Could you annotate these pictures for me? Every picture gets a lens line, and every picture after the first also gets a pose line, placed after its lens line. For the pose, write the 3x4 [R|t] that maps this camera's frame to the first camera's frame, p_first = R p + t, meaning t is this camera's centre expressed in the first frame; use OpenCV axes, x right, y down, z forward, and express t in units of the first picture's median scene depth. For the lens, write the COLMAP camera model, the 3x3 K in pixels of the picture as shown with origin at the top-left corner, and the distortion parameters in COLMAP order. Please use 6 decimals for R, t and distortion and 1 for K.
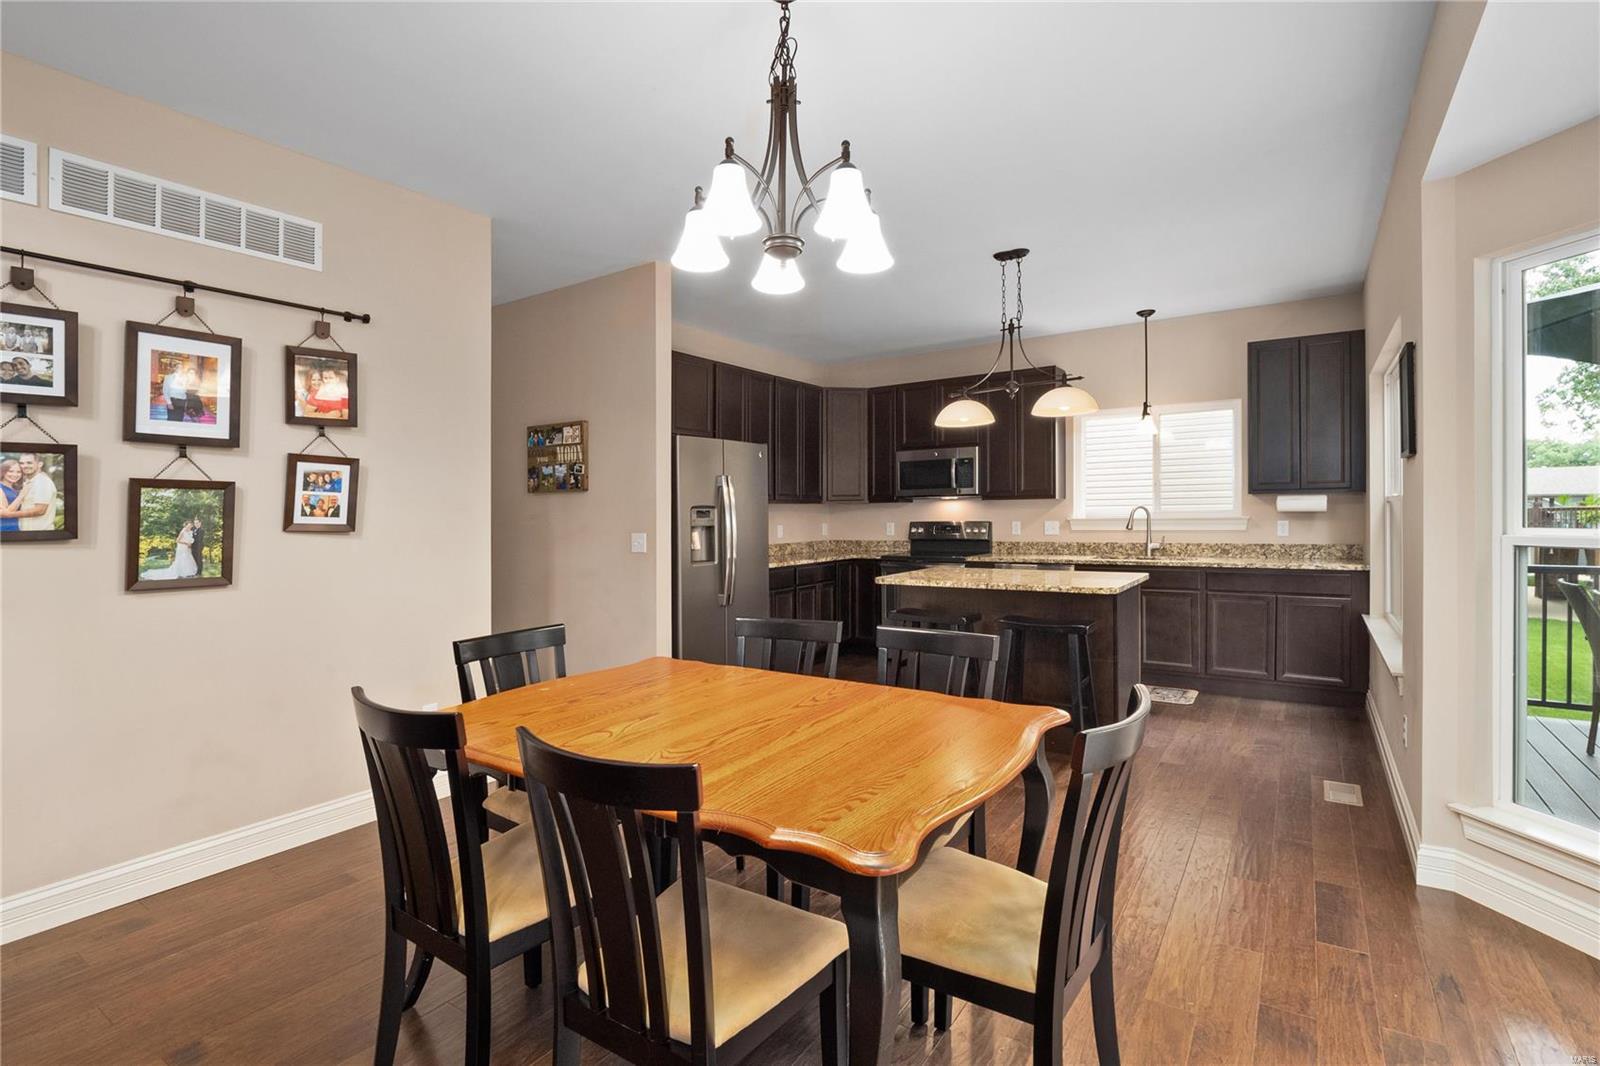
lens RADIAL K [[764.2, 0, 782.5], [0, 764.2, 526.0], [0, 0, 1]] dist [0.001142, -0.000319]
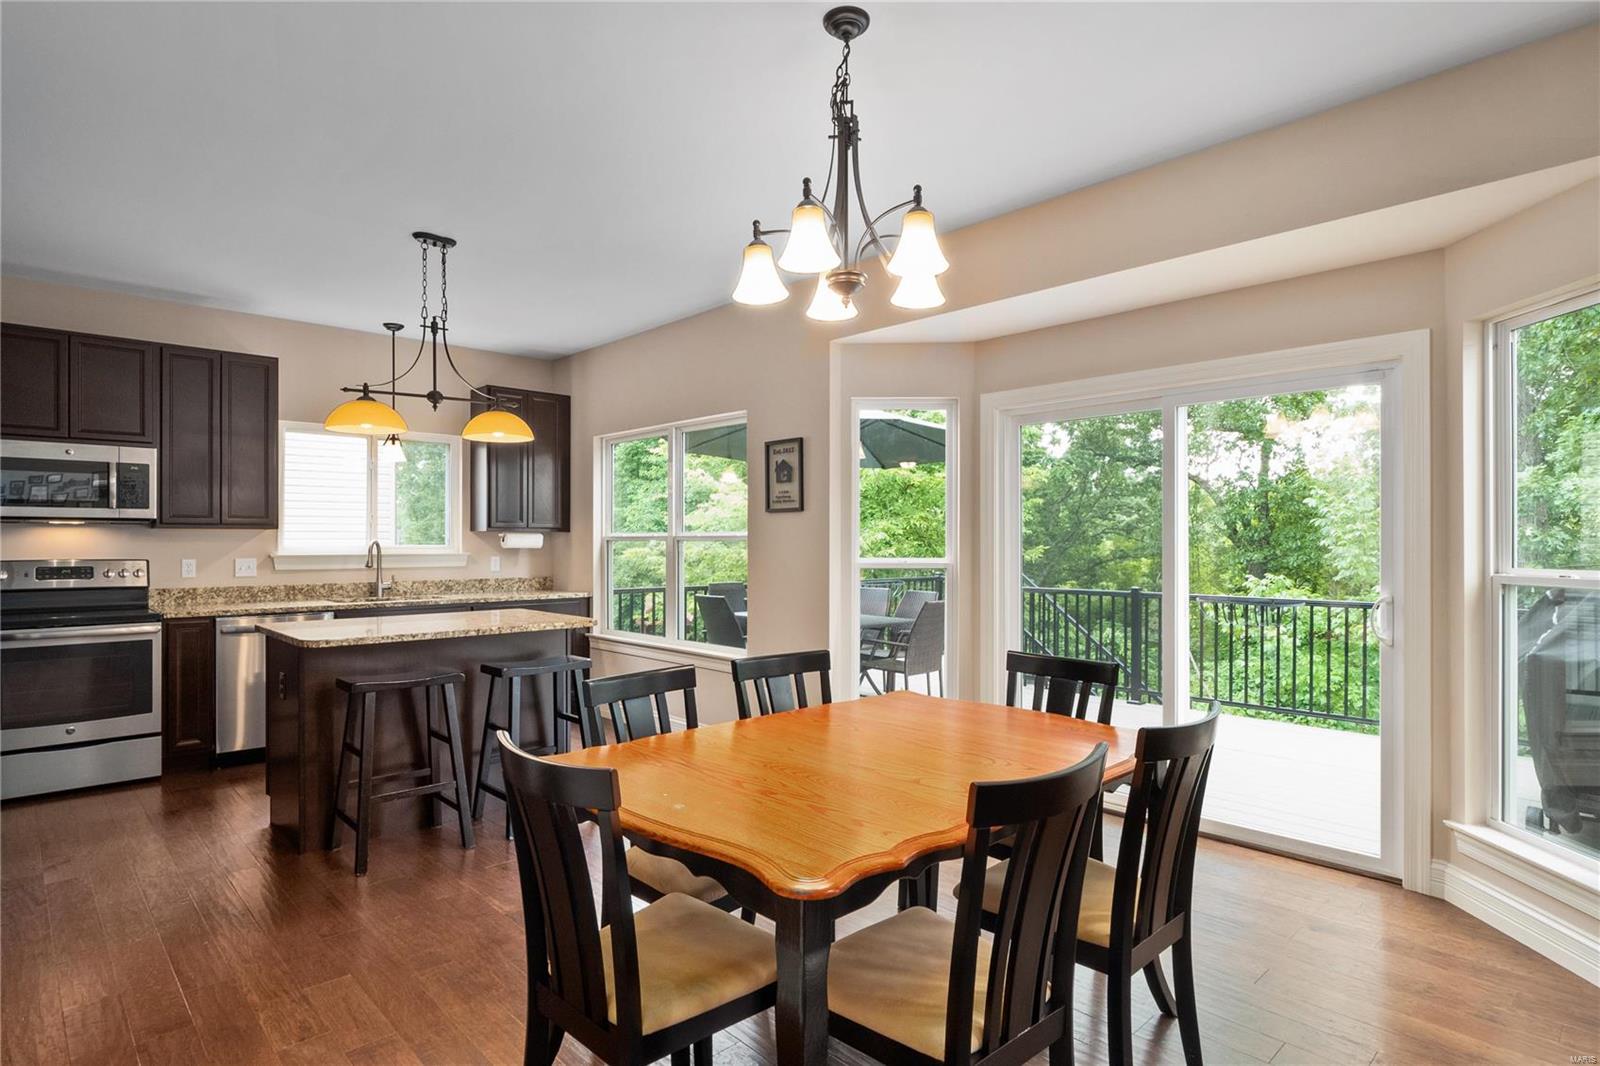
lens RADIAL K [[837.3, 0, 797.0], [0, 837.3, 546.0], [0, 0, 1]] dist [0.000408, 0.001252]
pose [[0.201494, 0.010021, 0.979438, -0.440328], [0.013637, 0.999822, -0.013035, -0.000912], [-0.979395, 0.015983, 0.201322, 0.362789]]
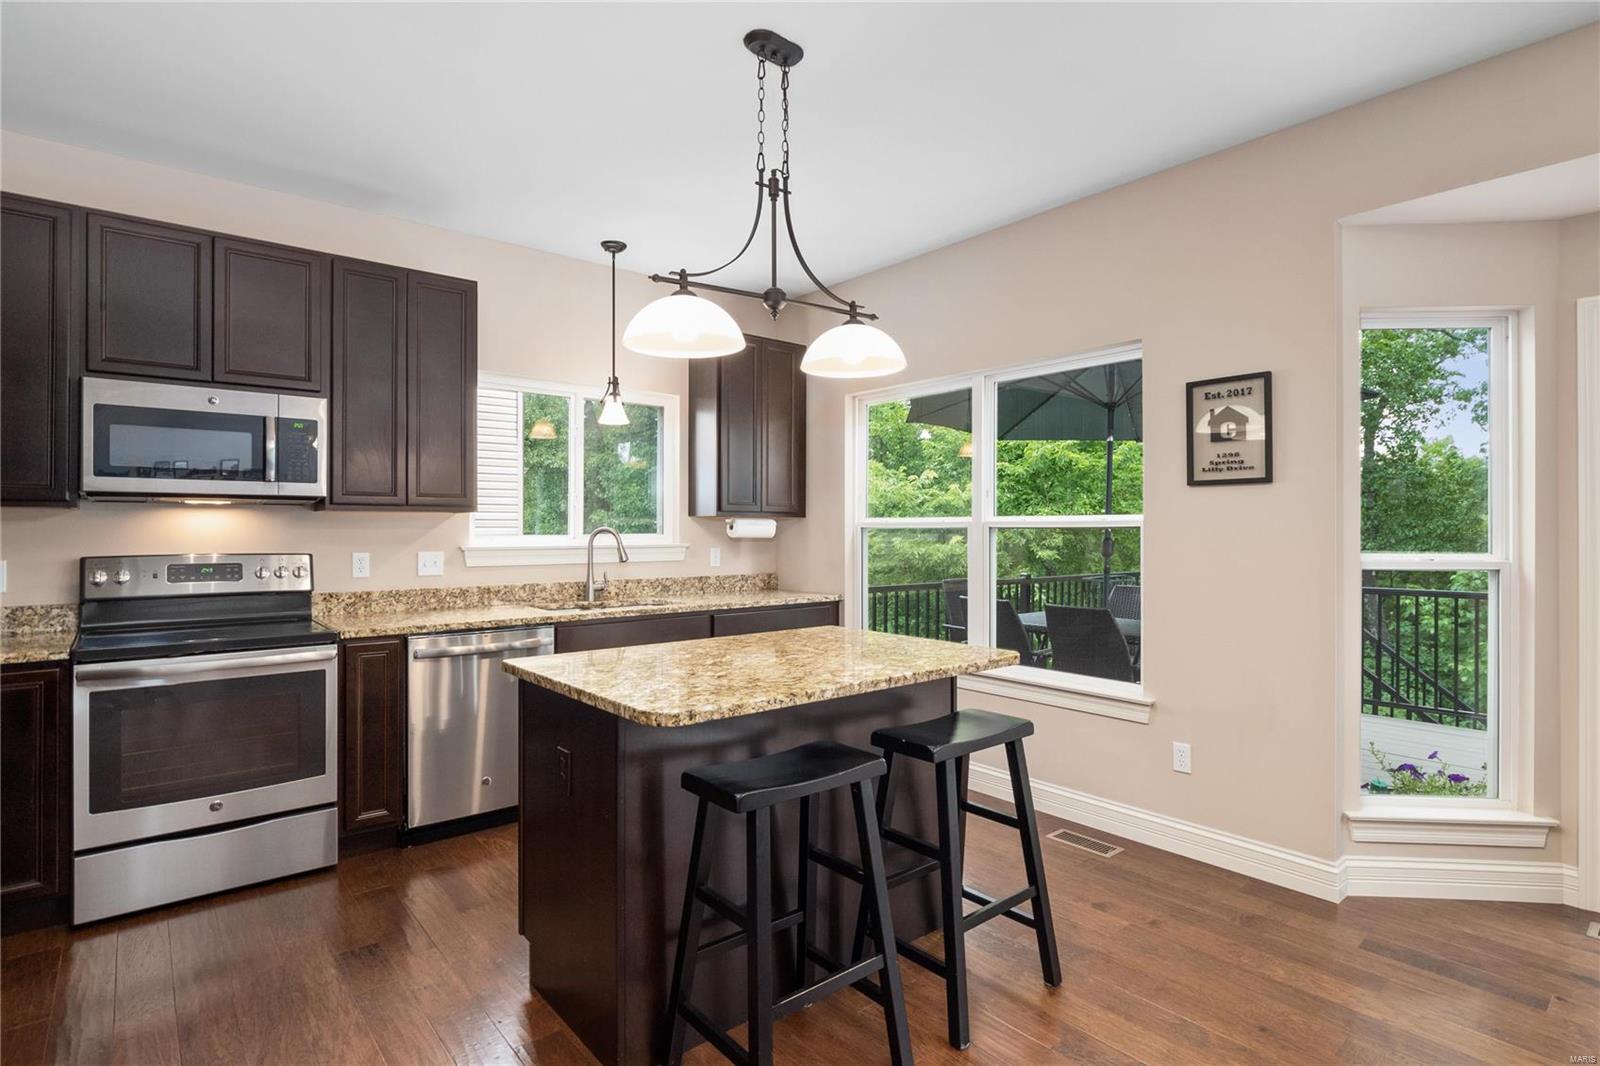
lens RADIAL K [[799.0, 0, 804.4], [0, 799.0, 533.0], [0, 0, 1]] dist [-0.002814, -0.000898]
pose [[0.255549, 0.011671, 0.966726, -0.190800], [0.012404, 0.999805, -0.015349, -0.009771], [-0.966717, 0.015914, 0.255354, 0.714128]]
